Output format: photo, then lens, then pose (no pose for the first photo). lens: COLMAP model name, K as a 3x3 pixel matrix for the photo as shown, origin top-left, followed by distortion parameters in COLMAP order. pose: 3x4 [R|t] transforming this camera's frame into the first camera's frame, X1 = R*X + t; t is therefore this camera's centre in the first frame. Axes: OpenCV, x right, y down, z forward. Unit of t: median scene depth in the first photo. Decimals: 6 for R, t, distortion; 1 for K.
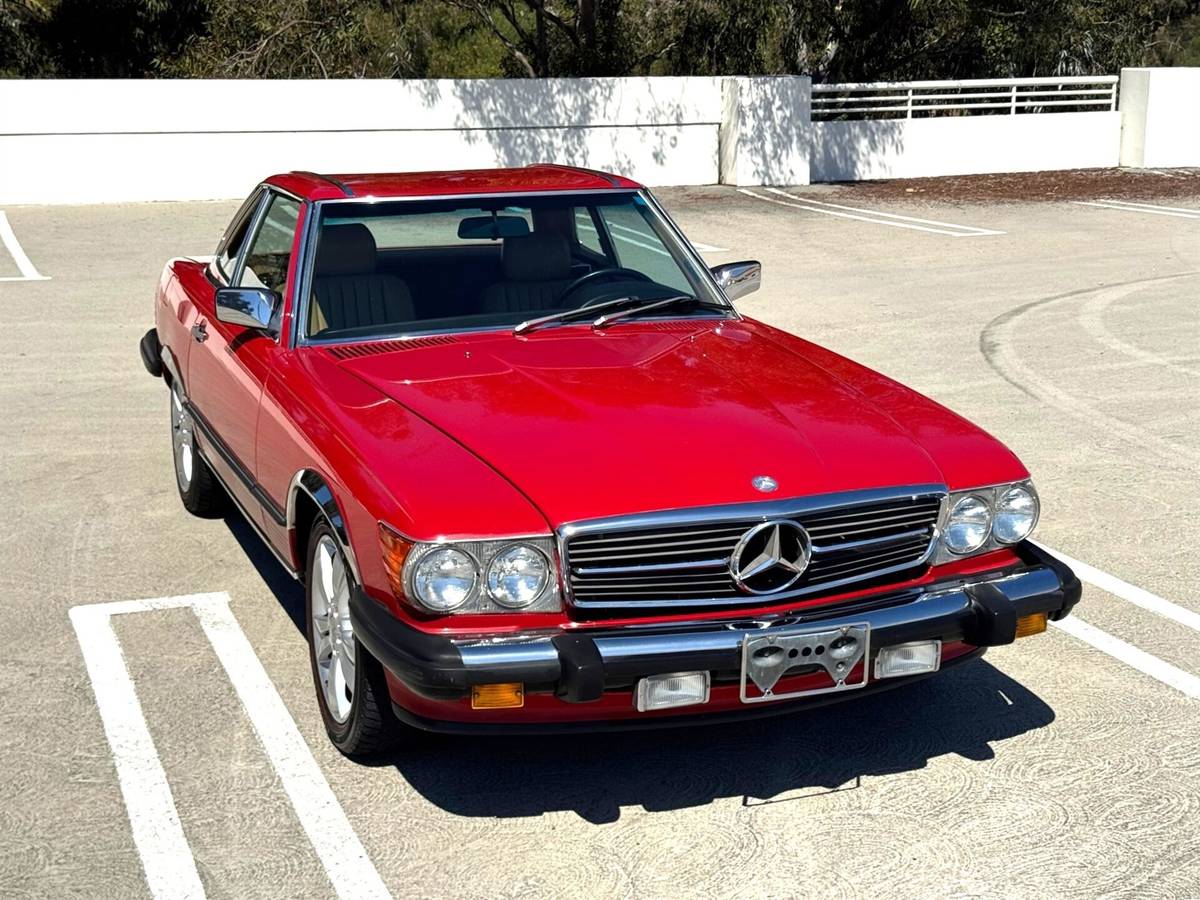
lens RADIAL K [[1785.3, 0, 504.4], [0, 1785.3, 451.8], [0, 0, 1]] dist [0.265100, -0.092342]
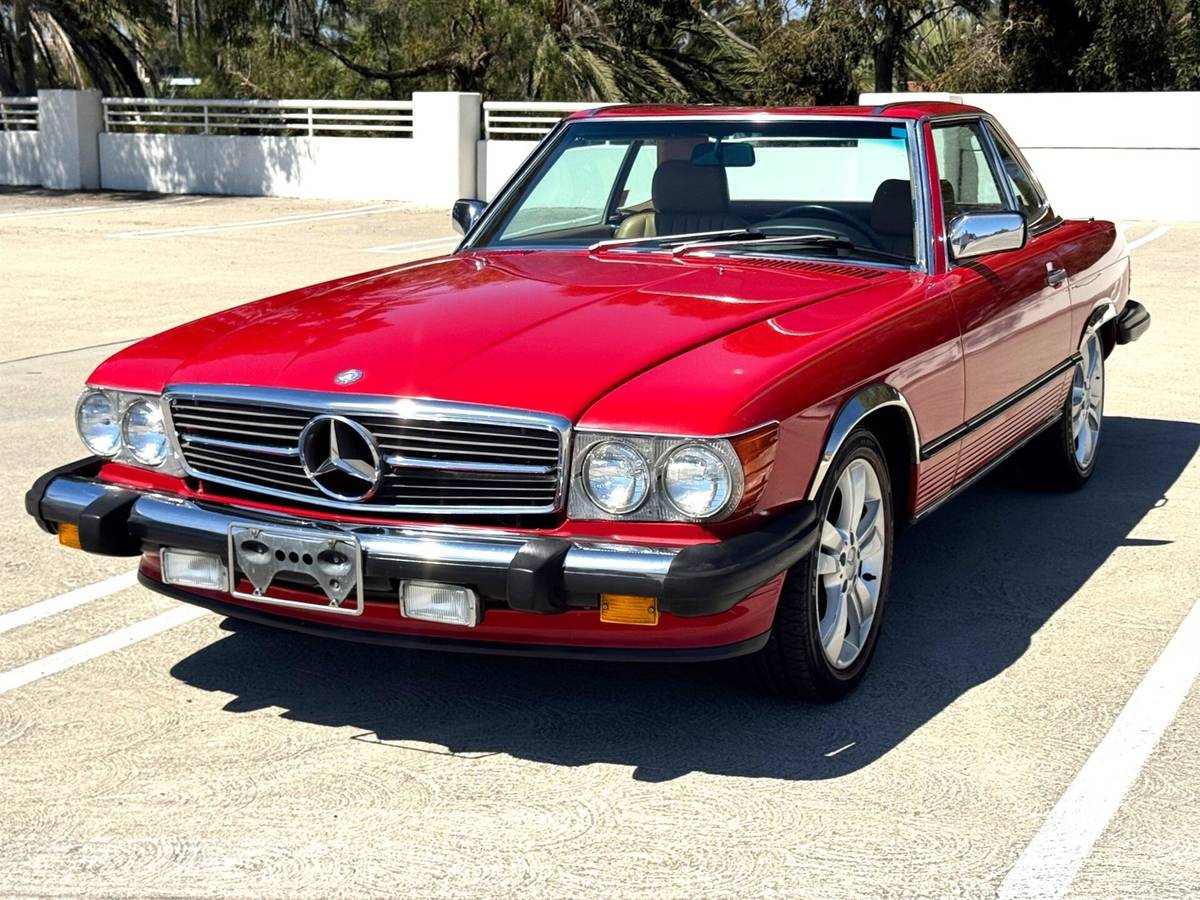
lens RADIAL K [[1769.6, 0, 546.3], [0, 1769.6, 374.5], [0, 0, 1]] dist [0.195645, -0.175659]
pose [[0.686268, 0.120363, -0.717320, 0.869111], [-0.168119, 0.985756, 0.004564, -0.004766], [0.707652, 0.117463, 0.696728, 0.449928]]
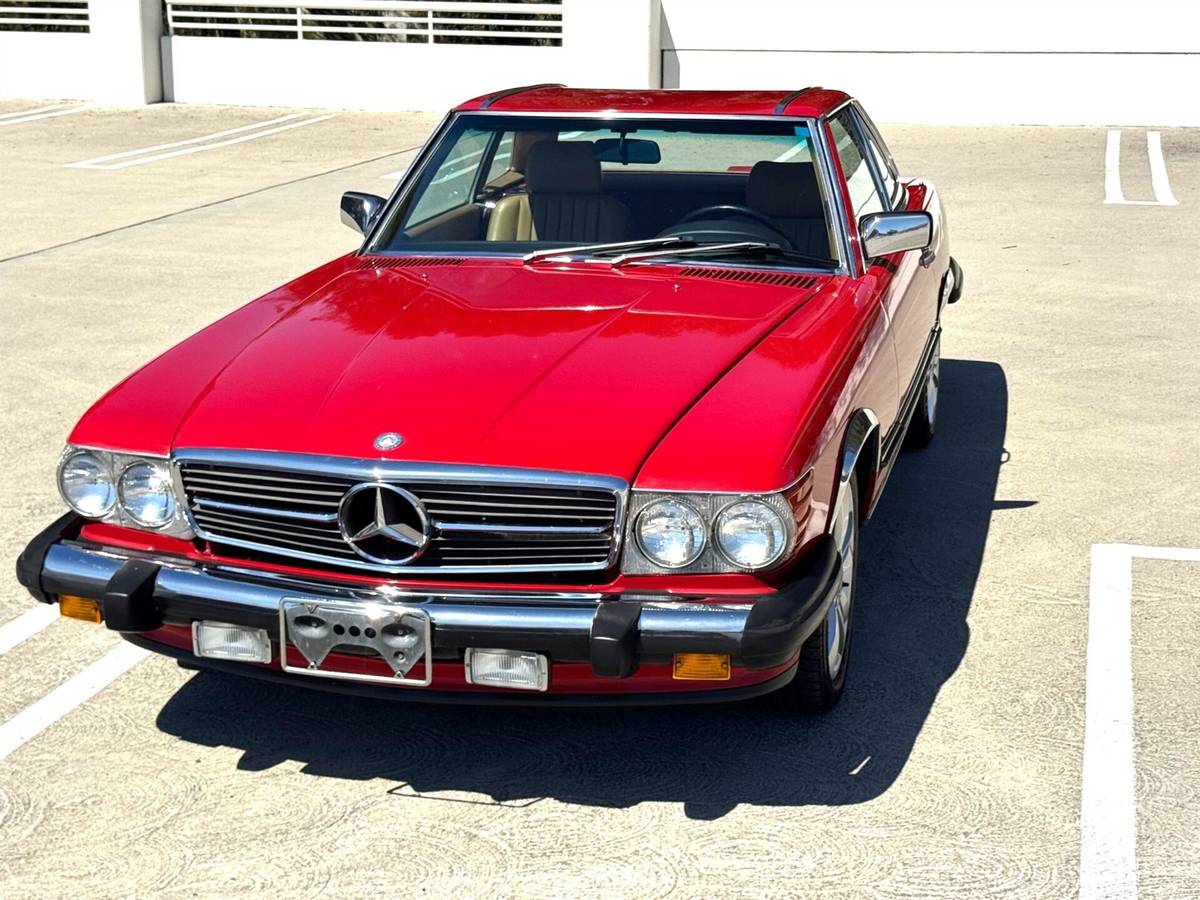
lens RADIAL K [[1769.6, 0, 546.3], [0, 1769.6, 374.5], [0, 0, 1]] dist [0.195645, -0.175659]
pose [[0.819054, 0.137430, -0.557013, 0.710138], [-0.135110, 0.989784, 0.045535, -0.067809], [0.557580, 0.037962, 0.829255, 0.308522]]
